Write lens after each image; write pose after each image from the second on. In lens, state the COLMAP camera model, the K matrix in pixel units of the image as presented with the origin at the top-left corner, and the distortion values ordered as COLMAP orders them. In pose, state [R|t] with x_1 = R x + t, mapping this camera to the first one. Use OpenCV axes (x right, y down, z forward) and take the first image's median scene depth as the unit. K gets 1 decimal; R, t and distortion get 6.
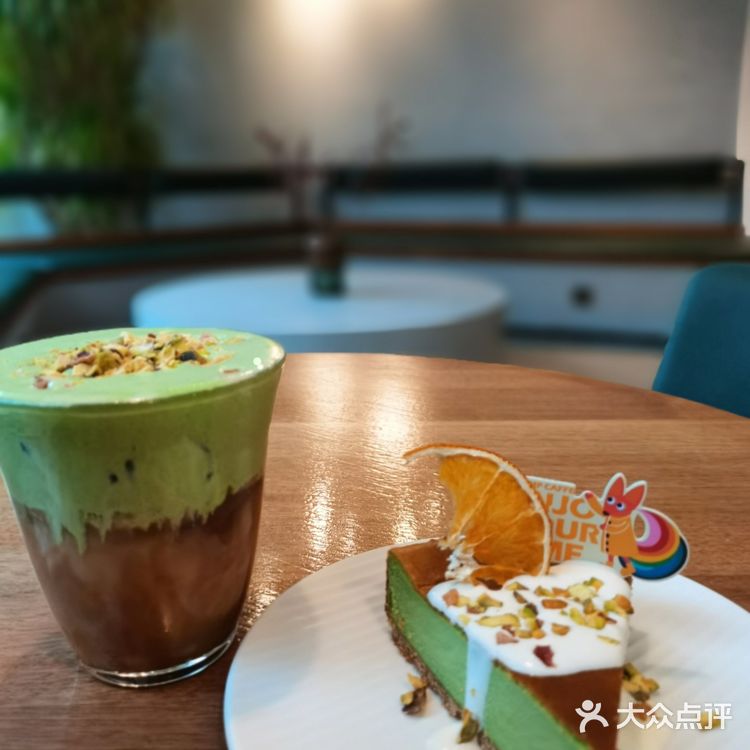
lens RADIAL K [[815.5, 0, 375.0], [0, 815.5, 375.0], [0, 0, 1]] dist [-0.004083, 0.002502]
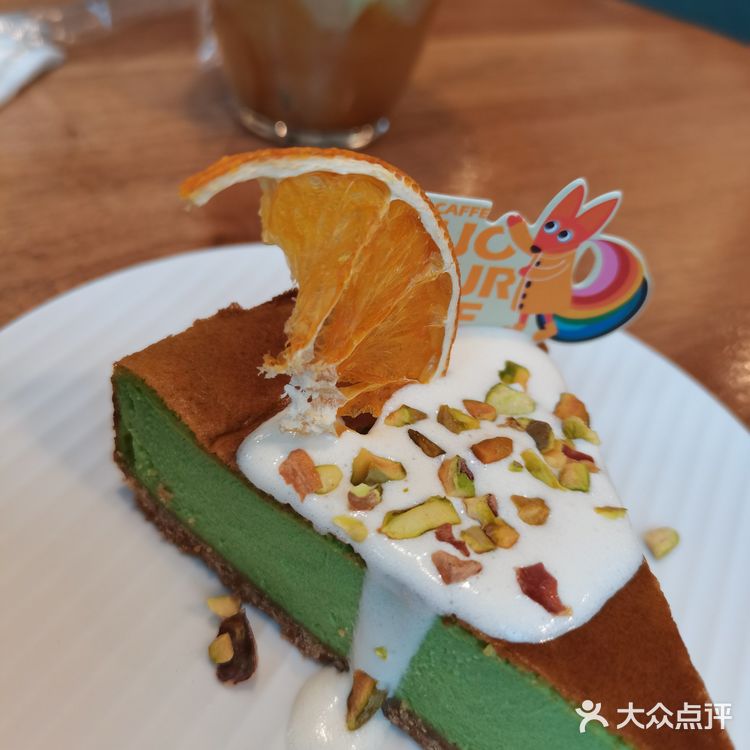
lens RADIAL K [[815.5, 0, 375.0], [0, 815.5, 375.0], [0, 0, 1]] dist [-0.004083, 0.002502]
pose [[0.866369, -0.200975, 0.457181, -0.075606], [-0.049622, 0.876277, 0.479245, -0.011627], [-0.496933, -0.437889, 0.749207, 0.619102]]
